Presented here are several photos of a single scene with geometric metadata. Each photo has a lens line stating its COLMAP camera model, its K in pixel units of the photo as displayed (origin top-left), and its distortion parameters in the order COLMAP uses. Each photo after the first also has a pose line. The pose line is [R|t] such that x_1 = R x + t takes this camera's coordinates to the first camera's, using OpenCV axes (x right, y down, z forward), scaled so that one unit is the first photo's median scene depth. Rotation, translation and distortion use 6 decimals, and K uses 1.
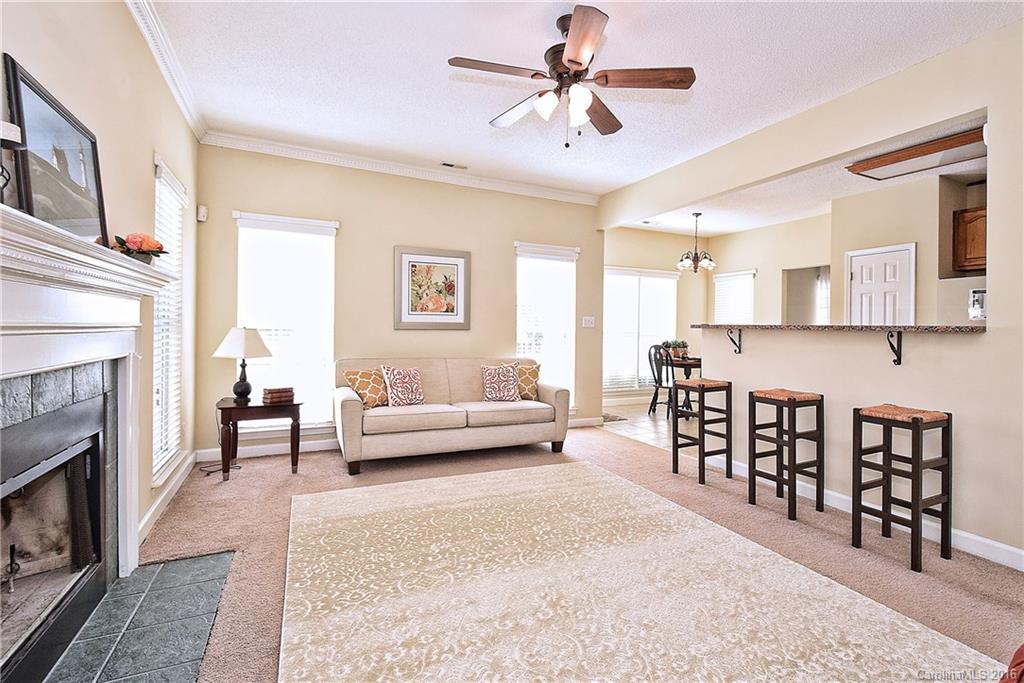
lens RADIAL K [[469.1, 0, 527.6], [0, 469.1, 338.2], [0, 0, 1]] dist [0.001203, -0.000095]
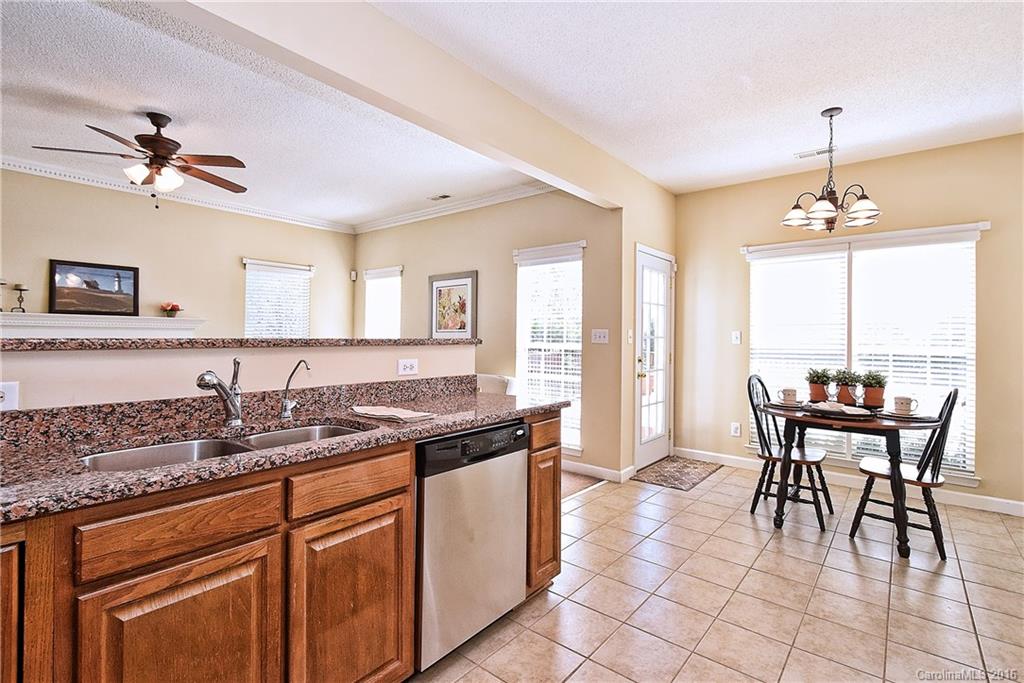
lens RADIAL K [[469.1, 0, 527.6], [0, 469.1, 338.2], [0, 0, 1]] dist [0.001203, -0.000095]
pose [[0.420810, -0.009456, -0.907100, 0.876157], [-0.028684, 0.999307, -0.023724, -0.012957], [0.906695, 0.036002, 0.420247, 0.681946]]
